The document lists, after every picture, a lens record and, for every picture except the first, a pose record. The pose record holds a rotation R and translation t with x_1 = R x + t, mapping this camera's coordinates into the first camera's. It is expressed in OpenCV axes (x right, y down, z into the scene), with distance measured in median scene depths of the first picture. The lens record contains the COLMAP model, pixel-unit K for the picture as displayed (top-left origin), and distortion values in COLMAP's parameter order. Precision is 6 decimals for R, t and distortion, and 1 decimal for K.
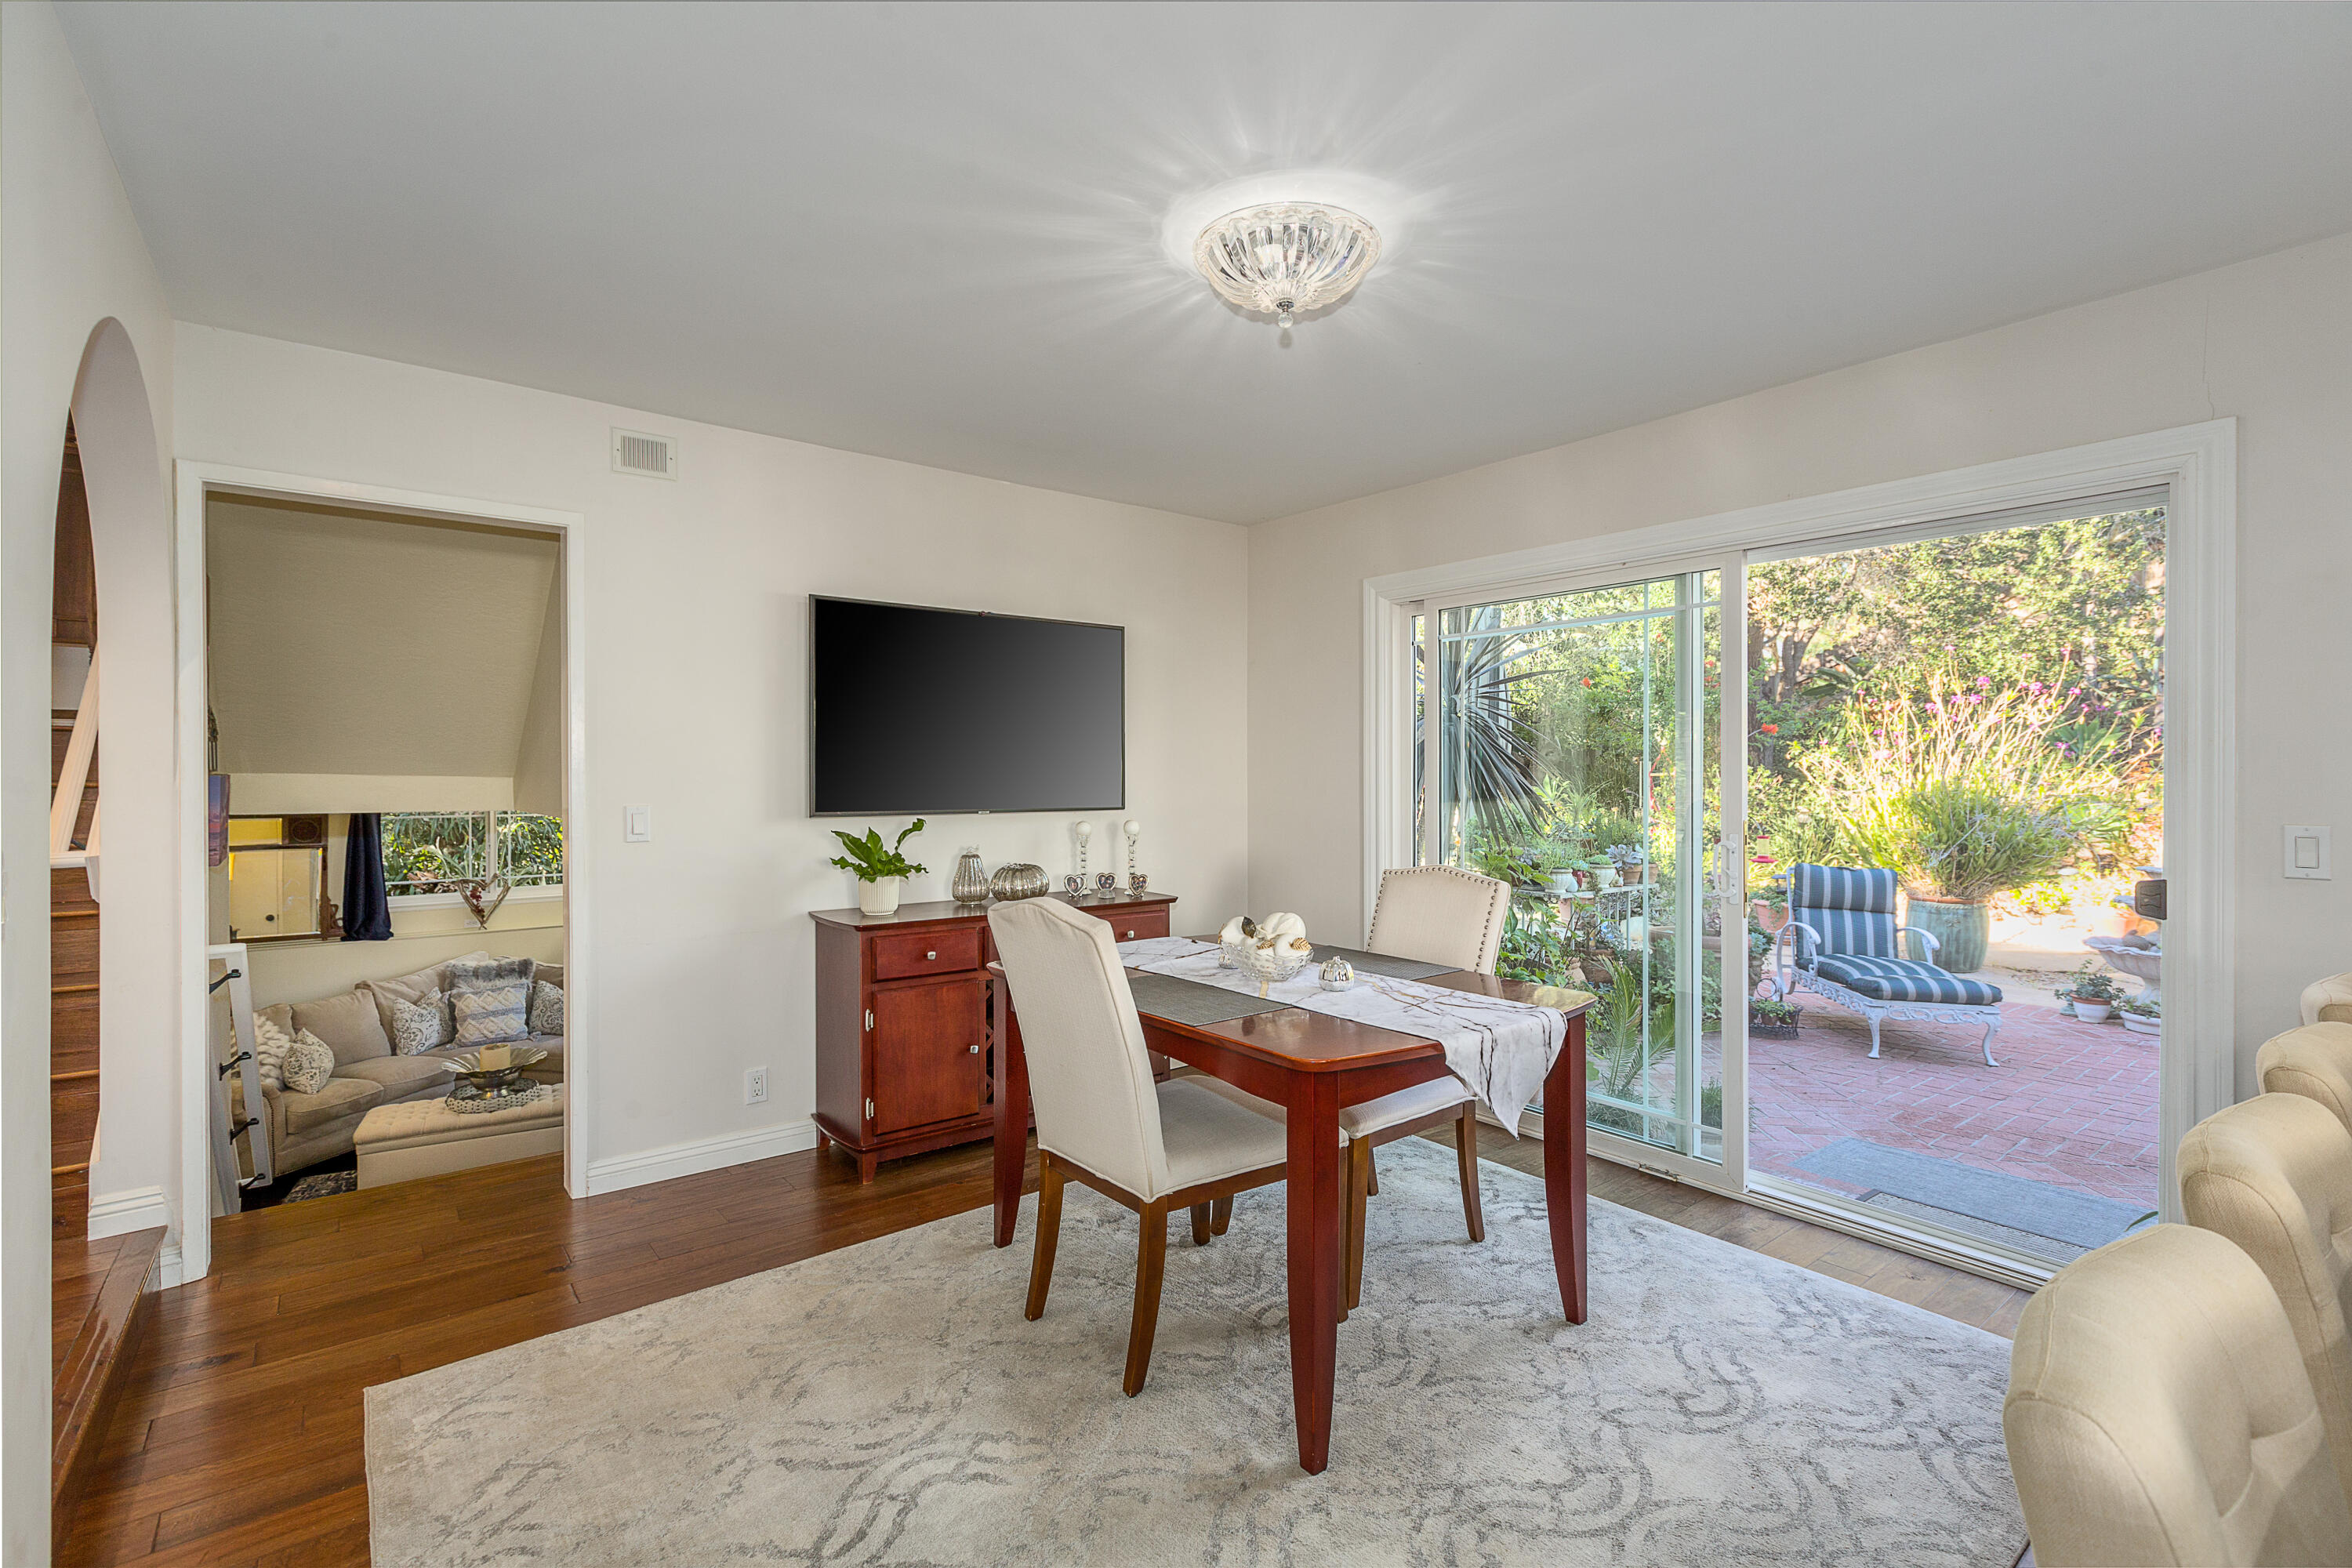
lens RADIAL K [[1061.9, 0, 1196.3], [0, 1061.9, 778.7], [0, 0, 1]] dist [0.004646, 0.000514]
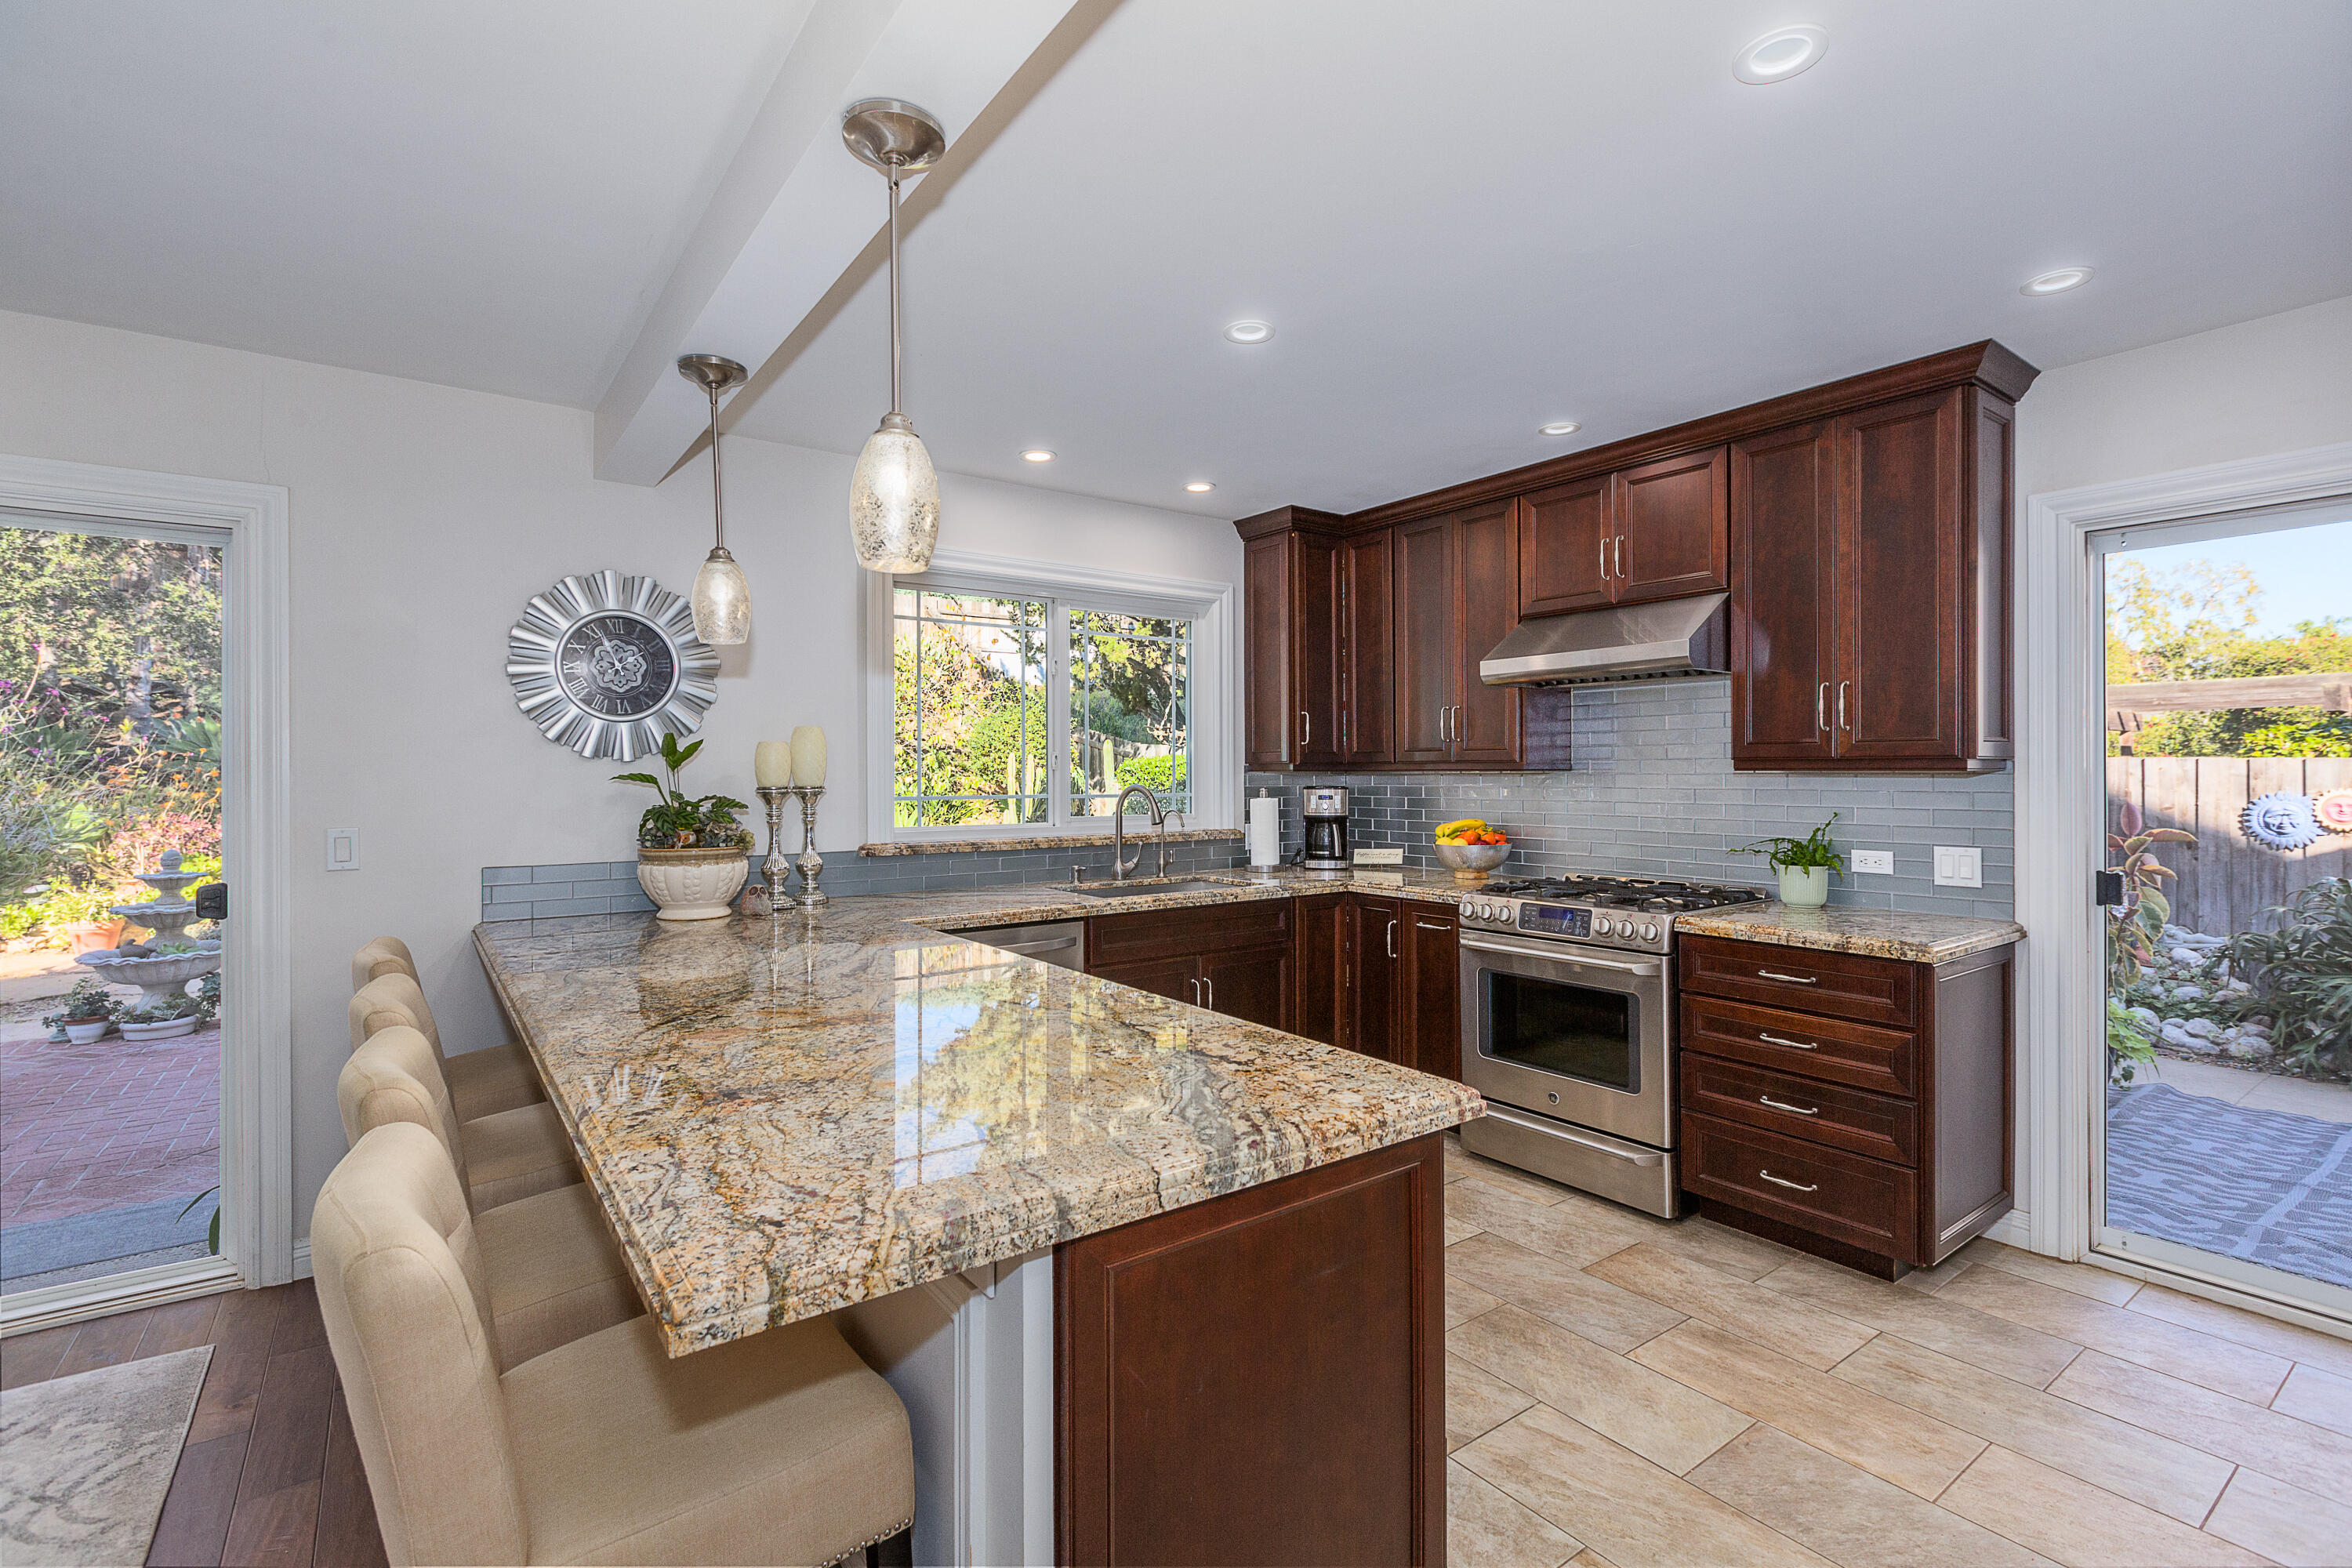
lens RADIAL K [[1061.9, 0, 1173.2], [0, 1061.9, 773.9], [0, 0, 1]] dist [0.004646, 0.000514]
pose [[0.041431, 0.001624, 0.999140, -0.096557], [0.006027, 0.999980, -0.001875, -0.006552], [-0.999123, 0.006099, 0.041420, -0.018250]]
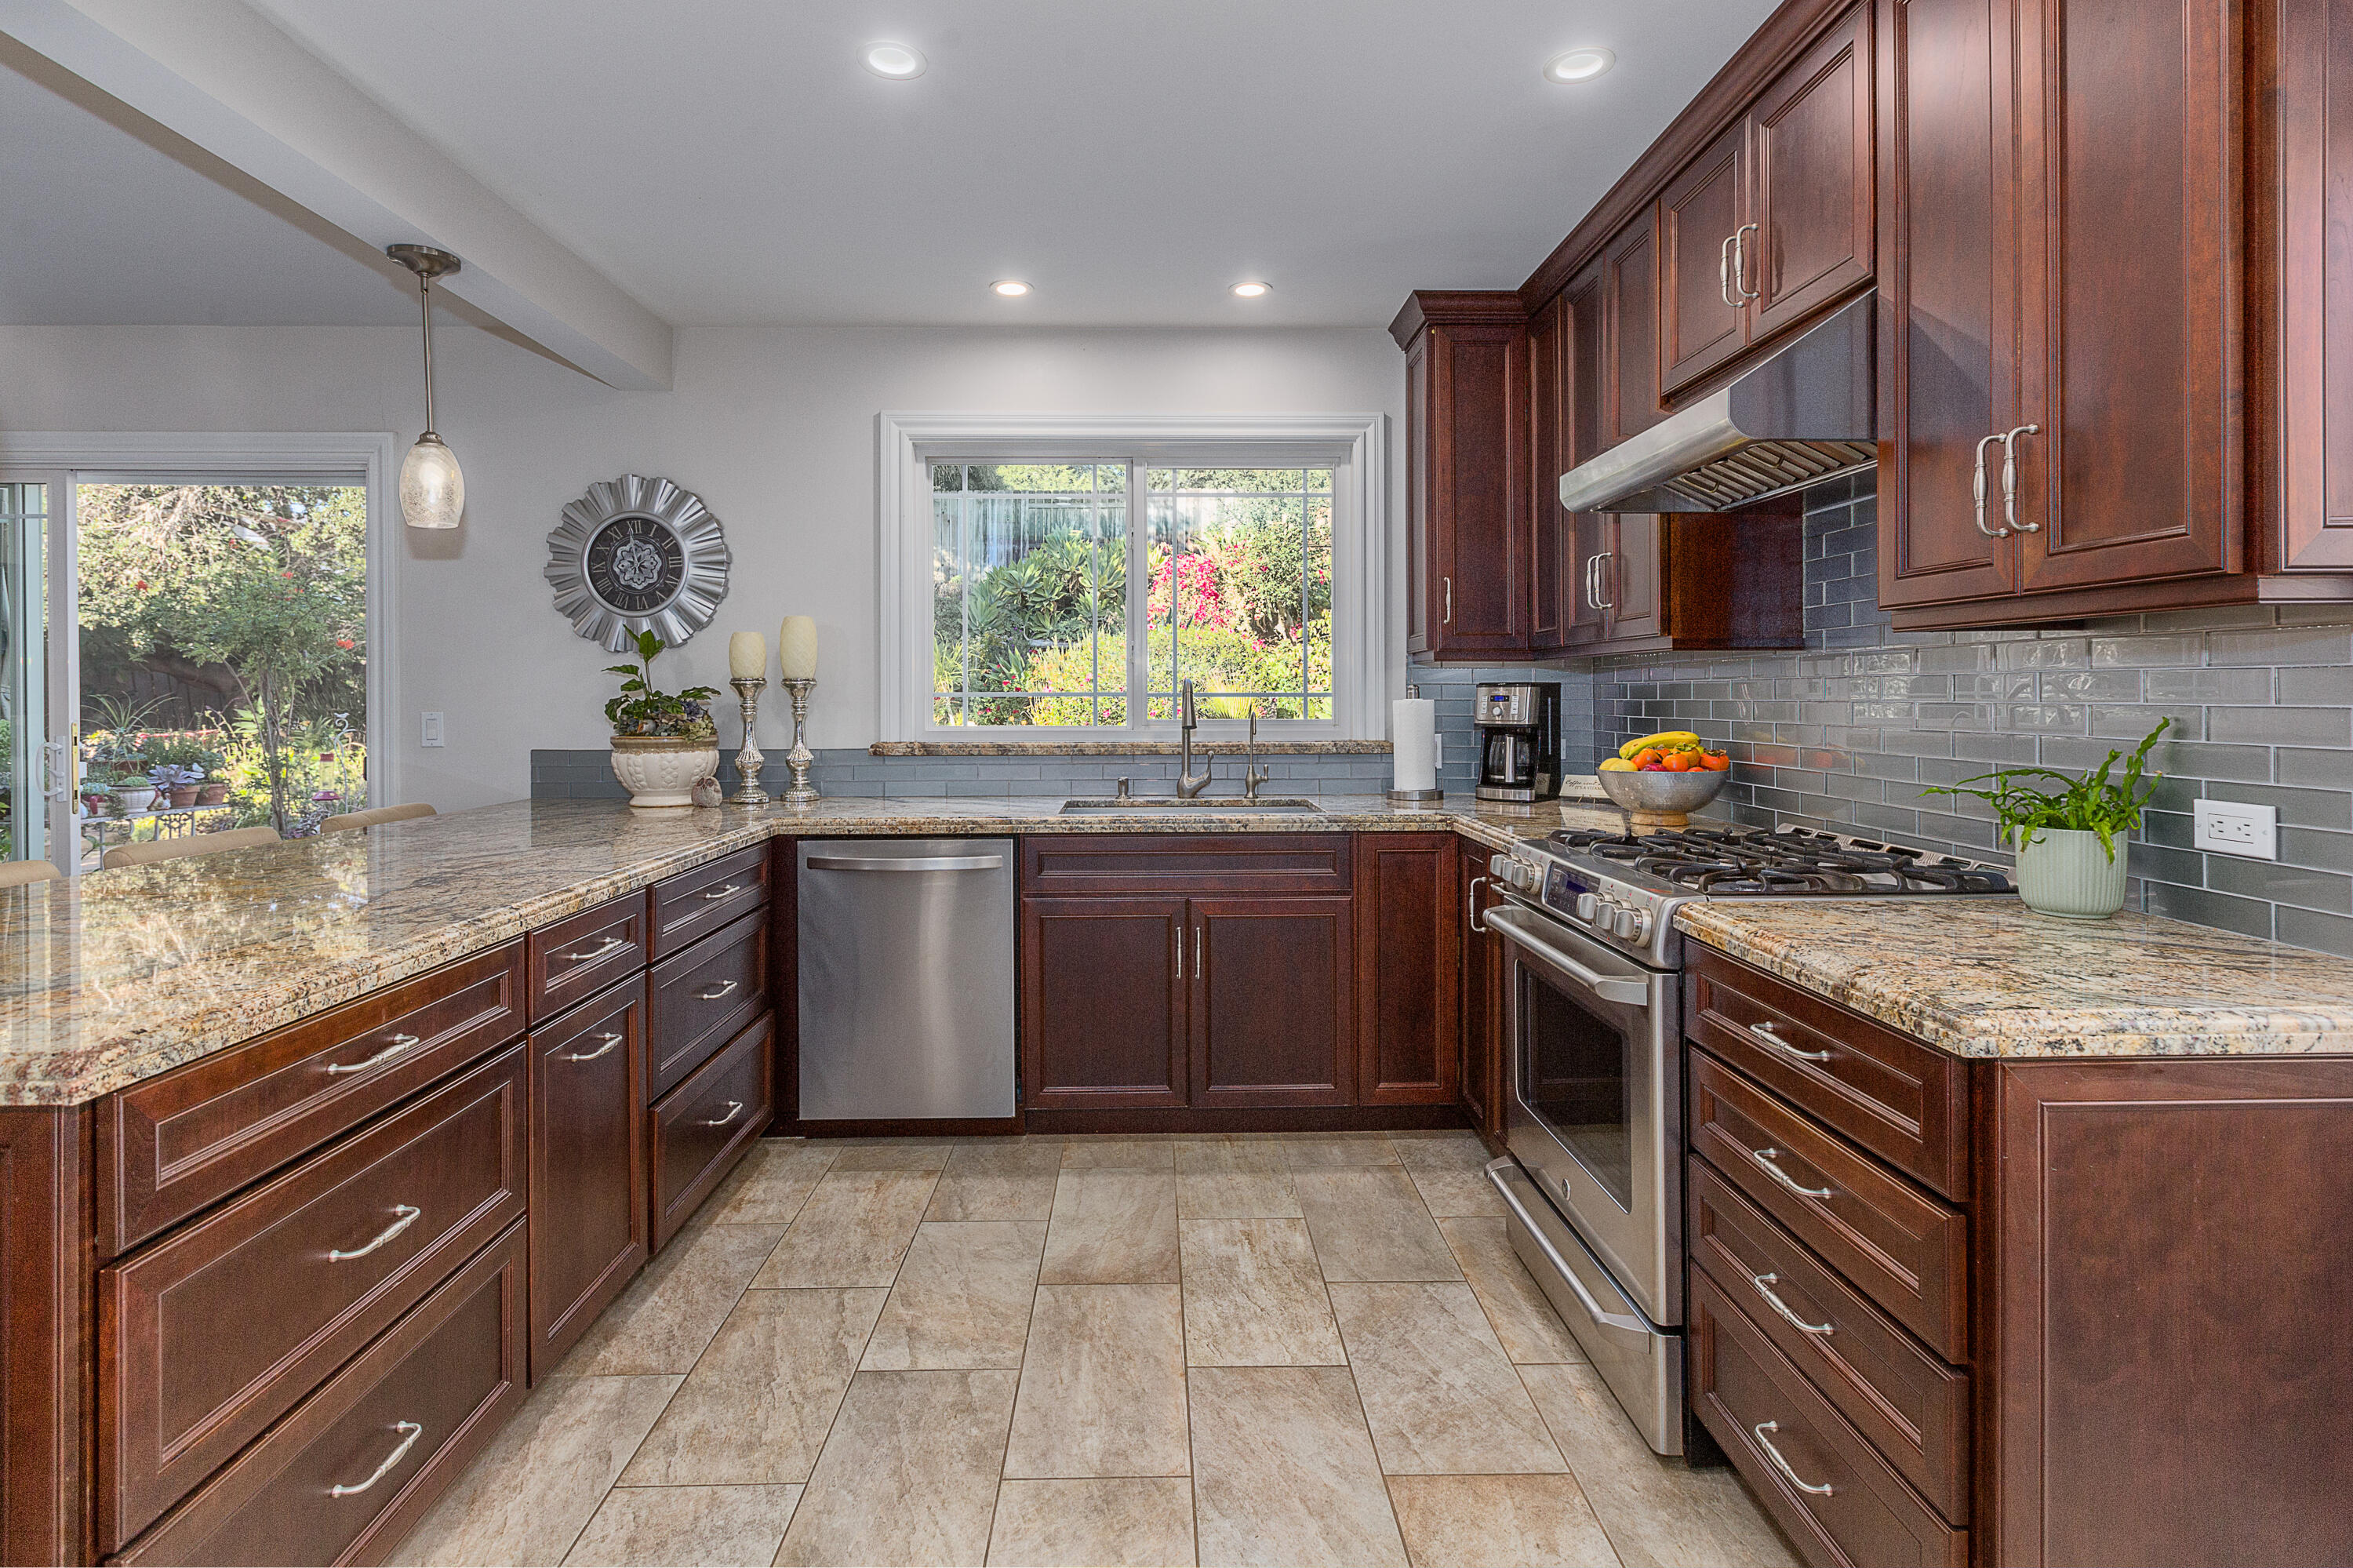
lens RADIAL K [[1160.9, 0, 1223.3], [0, 1160.9, 701.4], [0, 0, 1]] dist [0.005780, -0.000431]
pose [[0.599139, -0.004211, 0.800634, 0.215311], [0.004339, 0.999989, 0.002013, 0.016986], [-0.800634, 0.002268, 0.599150, -0.479451]]
